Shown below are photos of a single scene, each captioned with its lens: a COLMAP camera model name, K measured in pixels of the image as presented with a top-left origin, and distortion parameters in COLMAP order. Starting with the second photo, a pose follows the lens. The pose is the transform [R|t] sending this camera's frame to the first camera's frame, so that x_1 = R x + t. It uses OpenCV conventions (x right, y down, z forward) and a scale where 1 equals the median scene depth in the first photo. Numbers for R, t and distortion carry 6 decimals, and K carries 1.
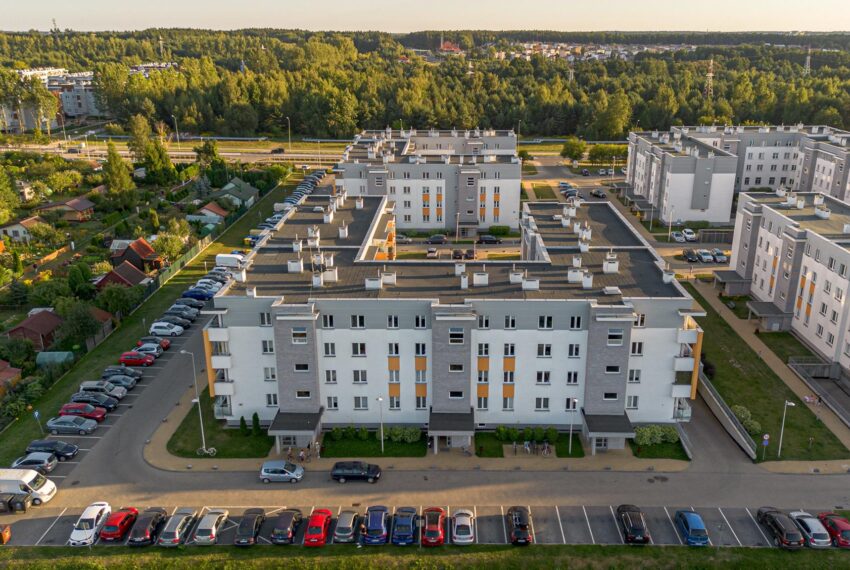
lens RADIAL K [[753.7, 0, 425.0], [0, 753.7, 285.0], [0, 0, 1]] dist [0.066364, -0.004746]
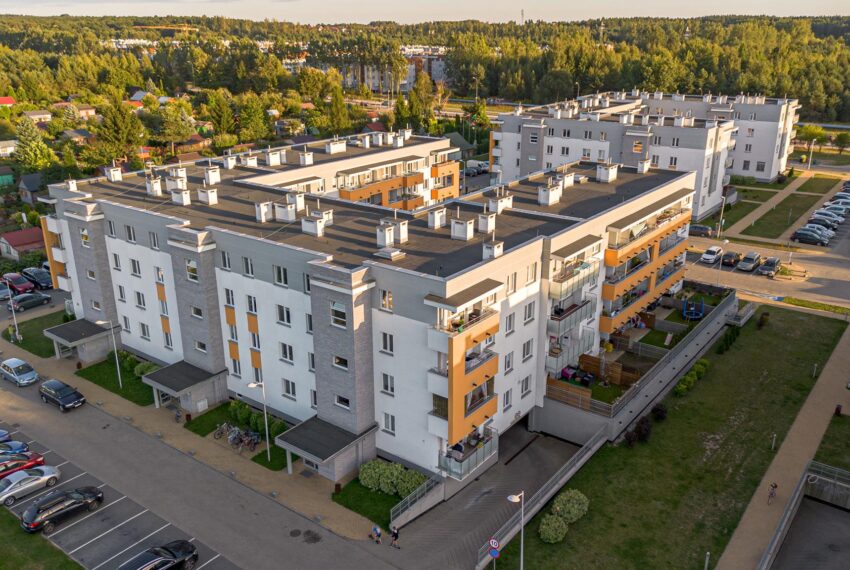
lens RADIAL K [[723.4, 0, 425.0], [0, 723.4, 285.0], [0, 0, 1]] dist [0.057999, -0.058087]
pose [[0.801769, 0.195494, -0.564756, 0.646684], [-0.188606, 0.979462, 0.071288, -0.017106], [0.567093, 0.049359, 0.822173, 0.495457]]
